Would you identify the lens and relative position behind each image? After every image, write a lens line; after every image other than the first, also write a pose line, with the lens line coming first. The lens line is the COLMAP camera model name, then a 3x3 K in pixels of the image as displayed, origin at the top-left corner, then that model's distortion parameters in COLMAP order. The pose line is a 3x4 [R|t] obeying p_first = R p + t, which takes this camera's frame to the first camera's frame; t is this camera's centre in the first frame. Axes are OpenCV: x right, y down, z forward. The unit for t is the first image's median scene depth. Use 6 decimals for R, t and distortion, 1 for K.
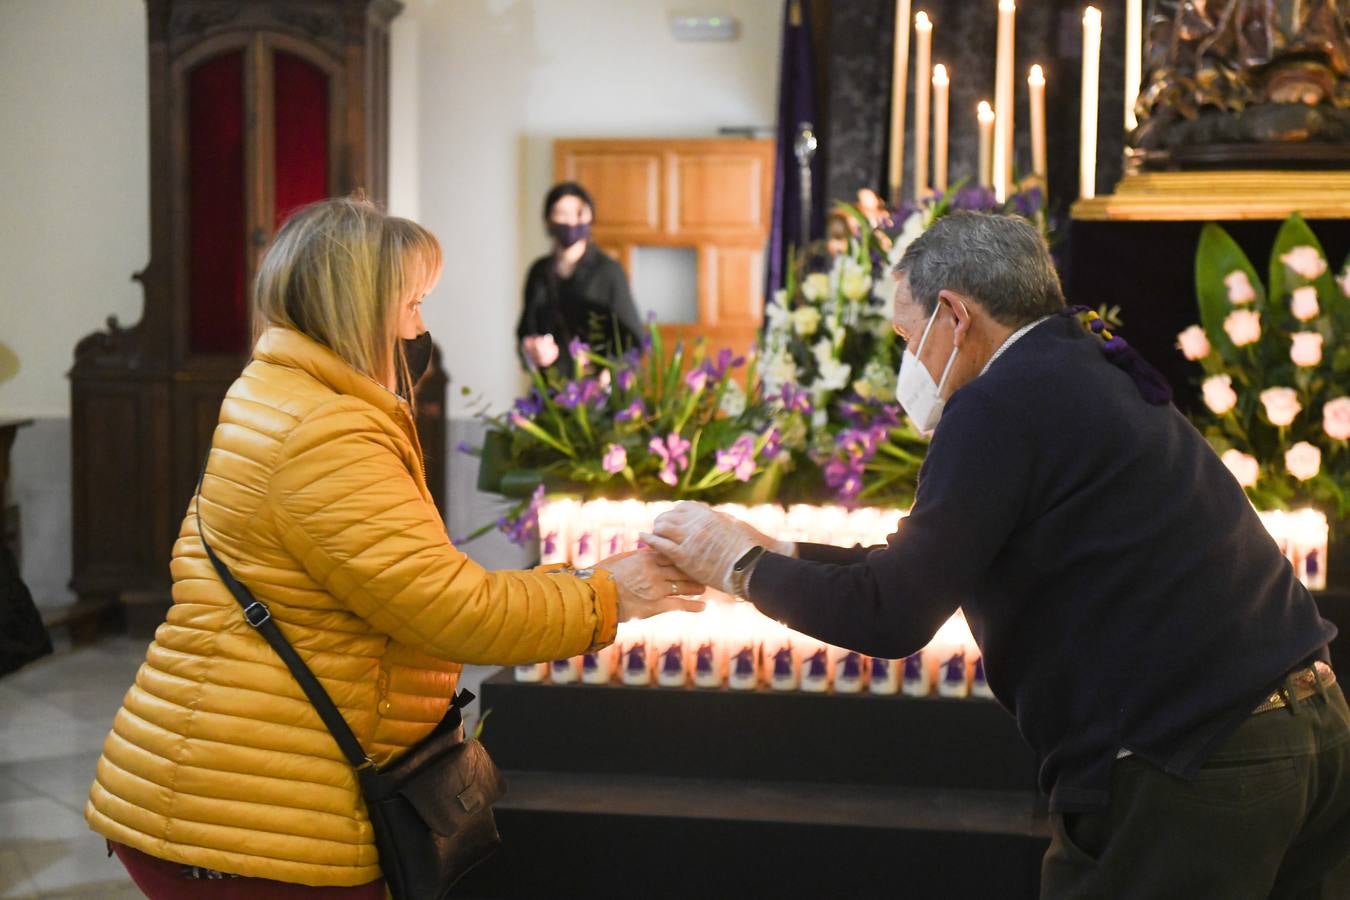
lens RADIAL K [[2510.9, 0, 685.3], [0, 2510.9, 458.1], [0, 0, 1]] dist [0.084454, 0.000000]
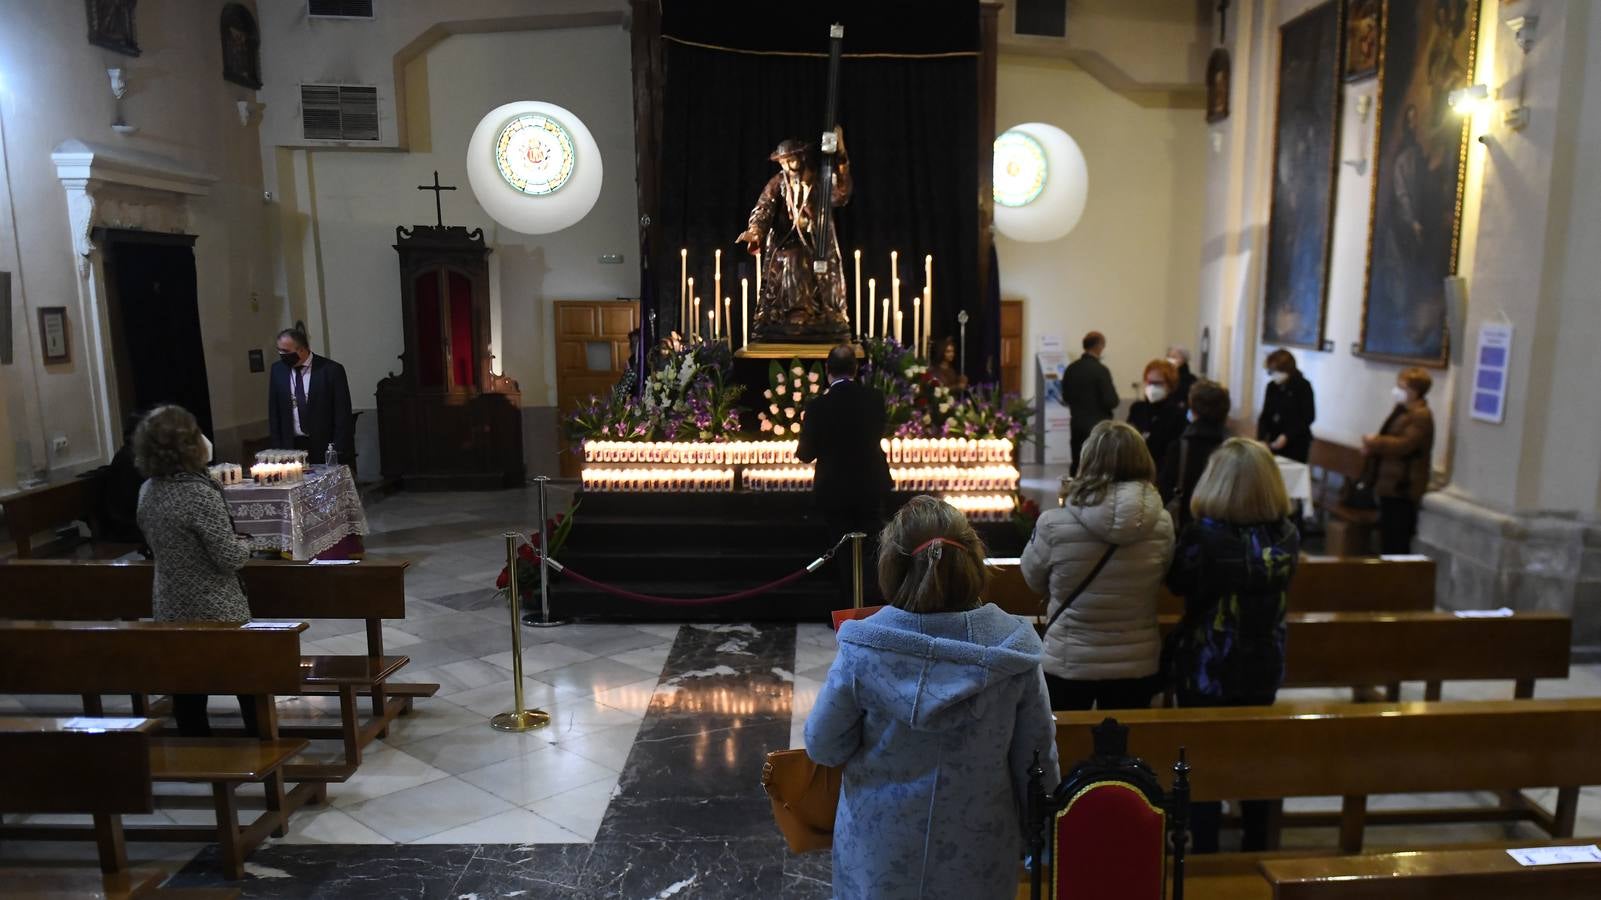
lens RADIAL K [[1272.1, 0, 888.3], [0, 1272.1, 601.0], [0, 0, 1]] dist [-0.049220, 0.004853]
pose [[0.971895, -0.045834, 0.230912, -0.058219], [0.009723, 0.987843, 0.155152, -0.031617], [-0.235216, -0.148547, 0.960525, -0.766058]]
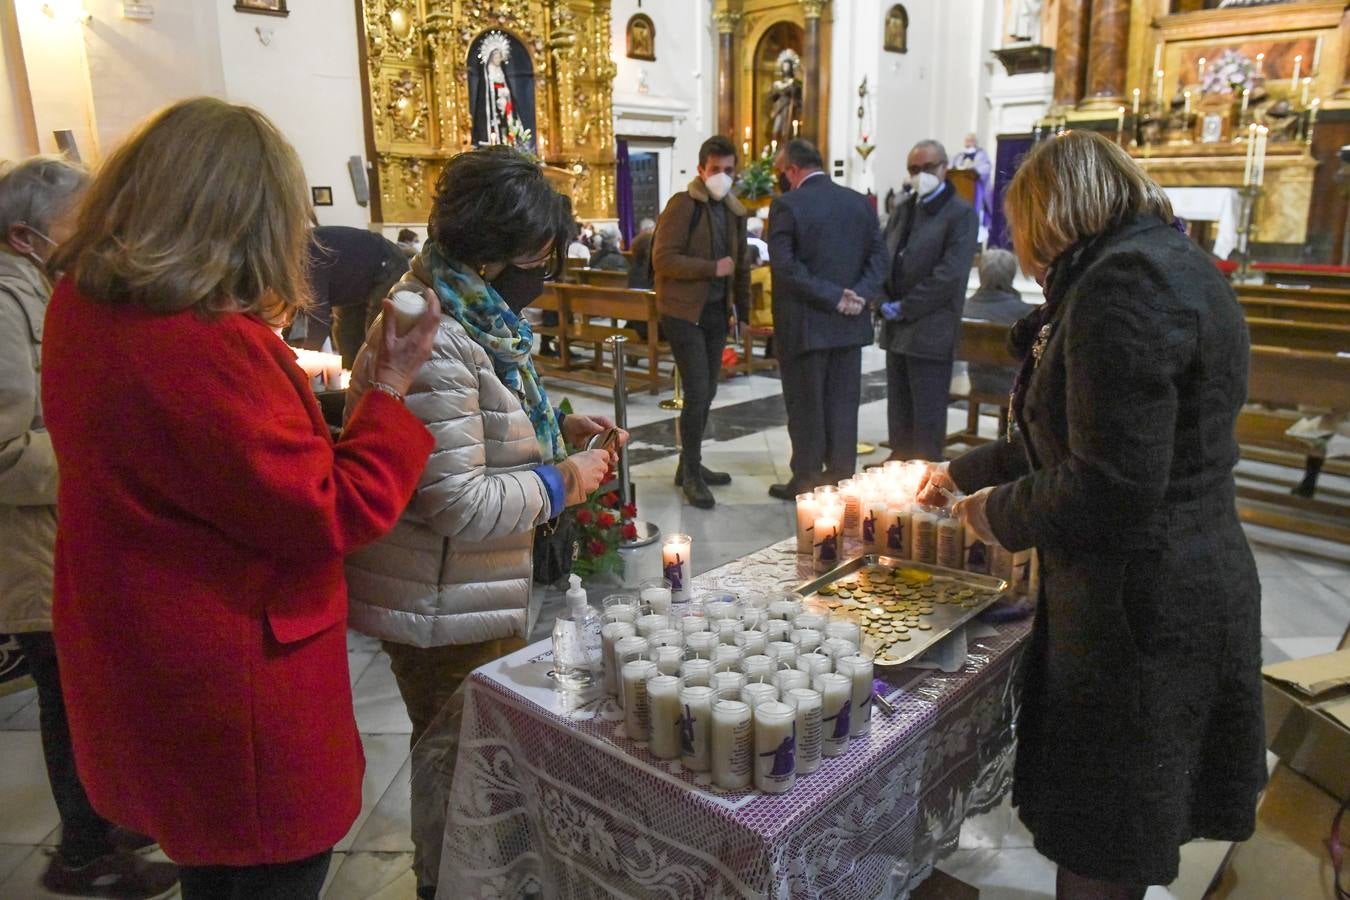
lens RADIAL K [[934.2, 0, 688.0], [0, 934.2, 452.2], [0, 0, 1]] dist [-0.046824, 0.001198]
pose [[-0.816227, -0.135218, 0.561685, -0.567190], [0.065954, 0.944060, 0.323112, -0.099522], [-0.573955, 0.300778, -0.761648, 1.224019]]
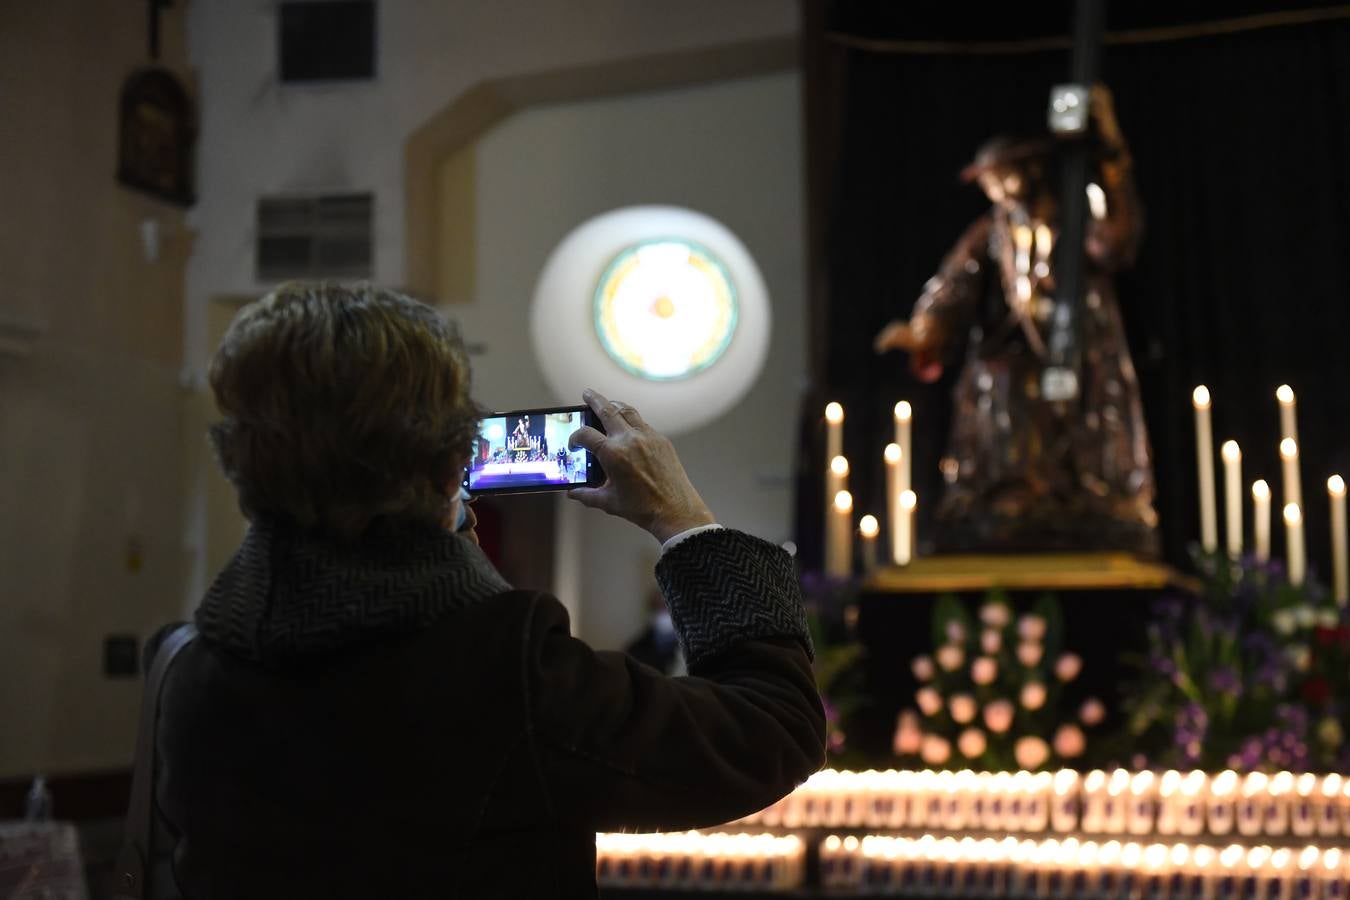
lens RADIAL K [[2004.4, 0, 696.8], [0, 2004.4, 449.2], [0, 0, 1]] dist [0.141162, 0.000000]
pose [[0.990246, -0.019751, -0.137926, 0.222338], [-0.006423, 0.982379, -0.186787, 0.048714], [0.139185, 0.185851, 0.972670, -0.208594]]
